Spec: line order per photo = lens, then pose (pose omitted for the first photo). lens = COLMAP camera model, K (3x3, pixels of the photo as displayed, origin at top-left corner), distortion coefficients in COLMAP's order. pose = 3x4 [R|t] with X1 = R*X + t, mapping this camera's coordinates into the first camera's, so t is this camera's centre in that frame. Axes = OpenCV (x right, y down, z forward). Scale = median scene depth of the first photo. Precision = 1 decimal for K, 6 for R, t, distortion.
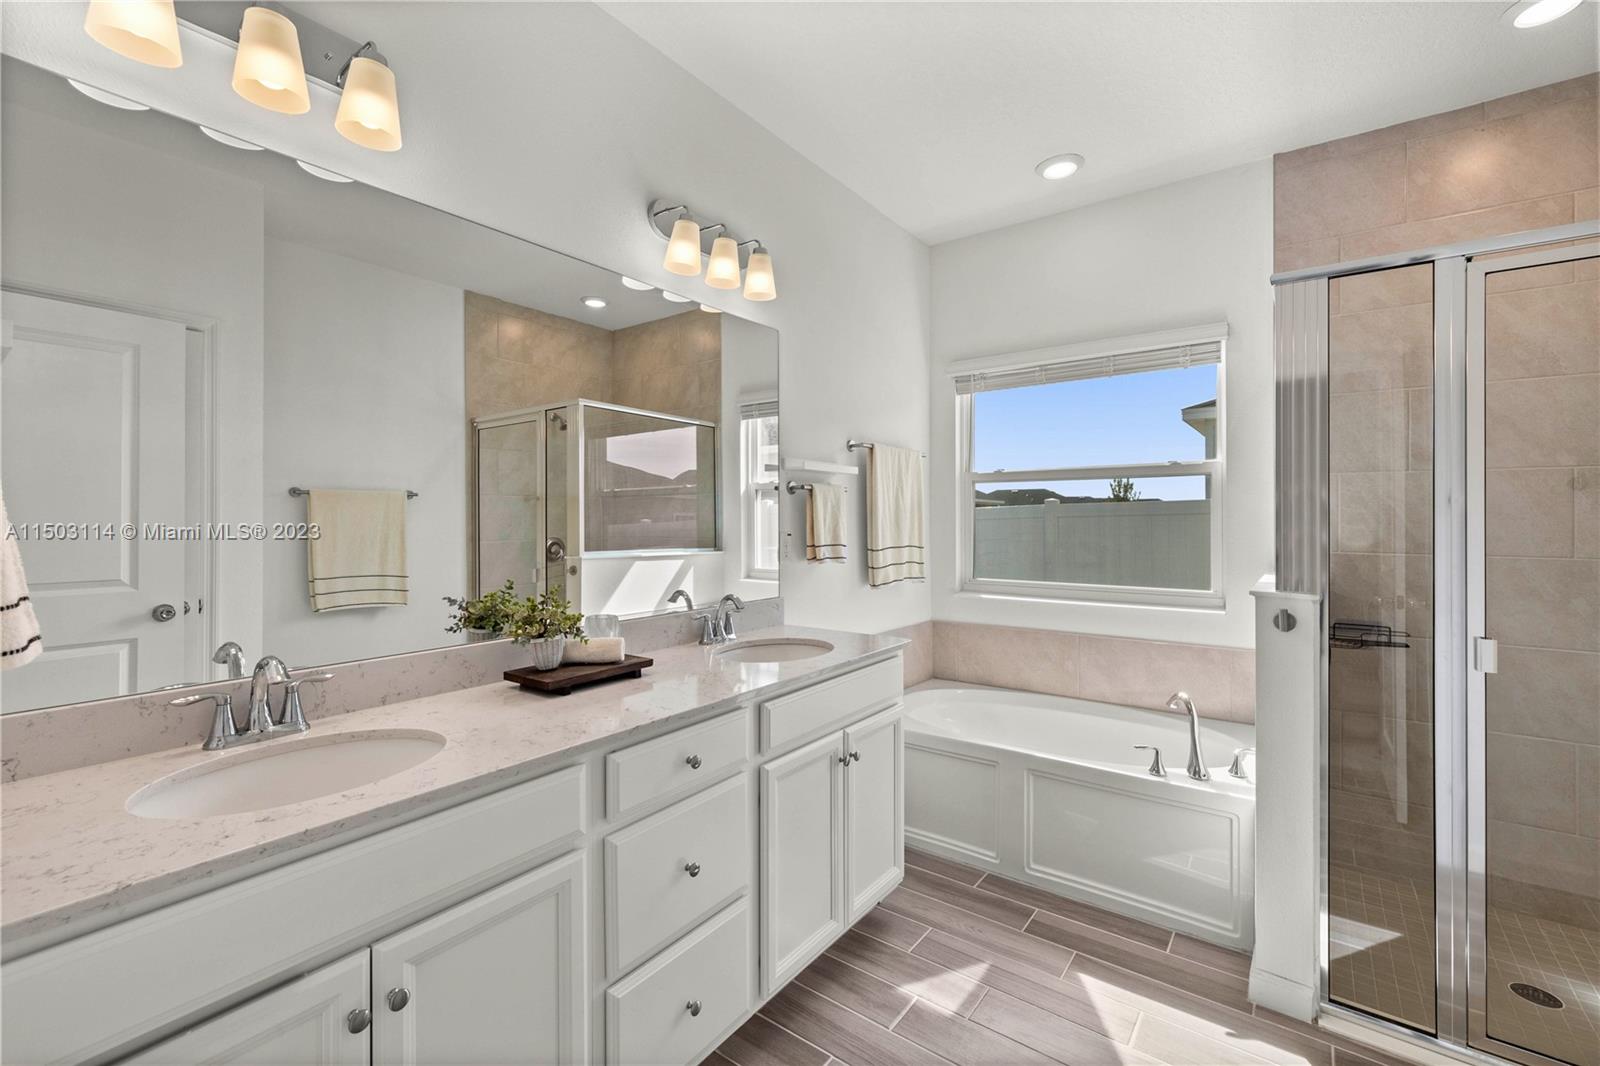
lens RADIAL K [[673.6, 0, 803.8], [0, 673.6, 520.8], [0, 0, 1]] dist [-0.002009, 0.000573]
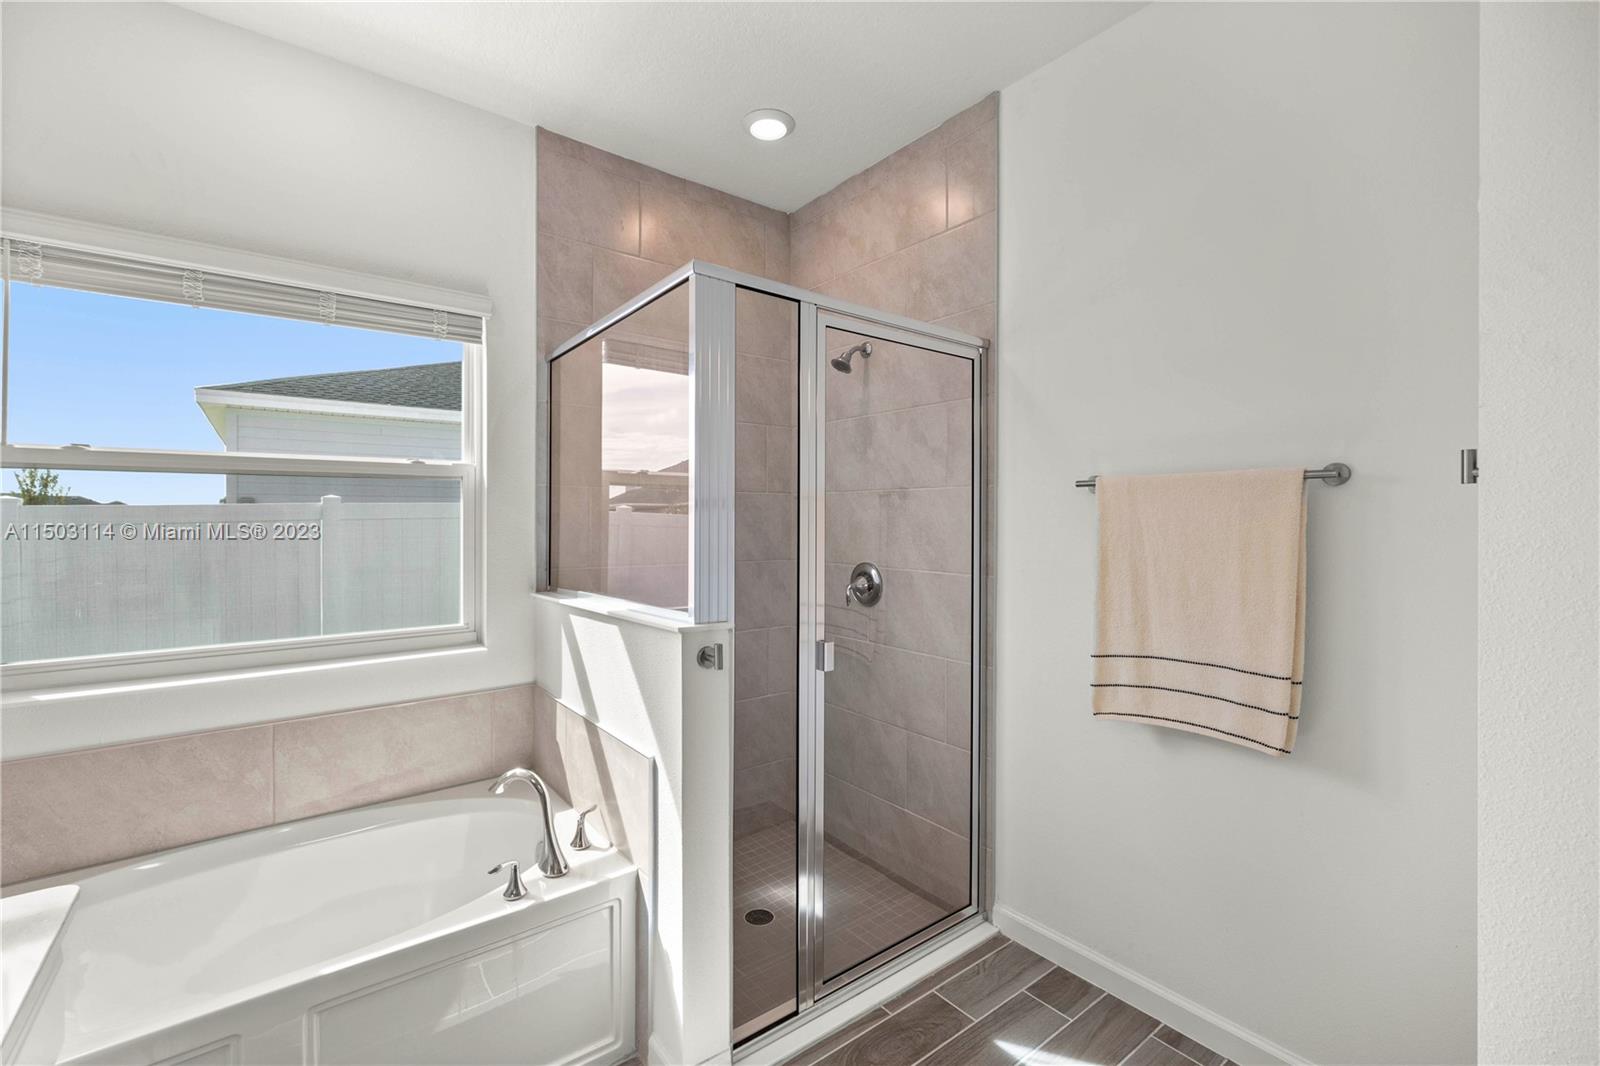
lens RADIAL K [[673.6, 0, 794.6], [0, 673.6, 522.8], [0, 0, 1]] dist [-0.002009, 0.000573]
pose [[0.278166, -0.004019, 0.960525, -0.062747], [0.006321, 0.999977, 0.002354, -0.017479], [-0.960512, 0.005417, 0.278185, 0.407323]]
